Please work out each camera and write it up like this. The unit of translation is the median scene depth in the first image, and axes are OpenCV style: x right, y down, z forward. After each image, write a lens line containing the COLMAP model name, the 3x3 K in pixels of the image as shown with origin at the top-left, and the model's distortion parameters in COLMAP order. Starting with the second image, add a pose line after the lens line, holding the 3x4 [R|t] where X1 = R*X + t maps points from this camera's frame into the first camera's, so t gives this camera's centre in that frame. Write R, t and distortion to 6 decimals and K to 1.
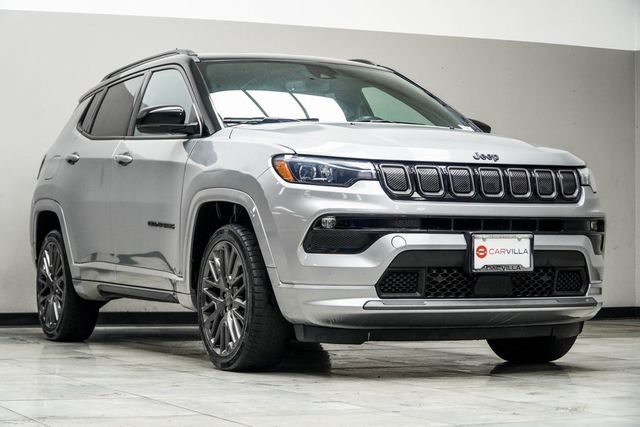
lens RADIAL K [[1464.3, 0, 319.0], [0, 1464.3, 217.4], [0, 0, 1]] dist [-0.018213, 0.000000]
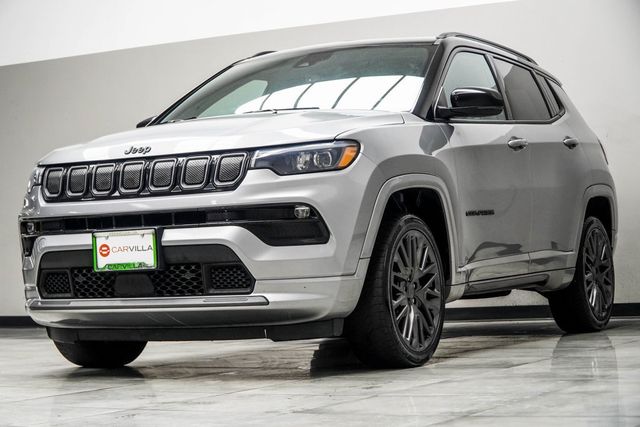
lens RADIAL K [[1454.2, 0, 319.4], [0, 1454.2, 209.1], [0, 0, 1]] dist [-0.017655, 0.000000]
pose [[0.580169, -0.050326, -0.812940, 0.973233], [0.058931, 0.998067, -0.019729, 0.023330], [0.812361, -0.036461, 0.582014, 0.551444]]
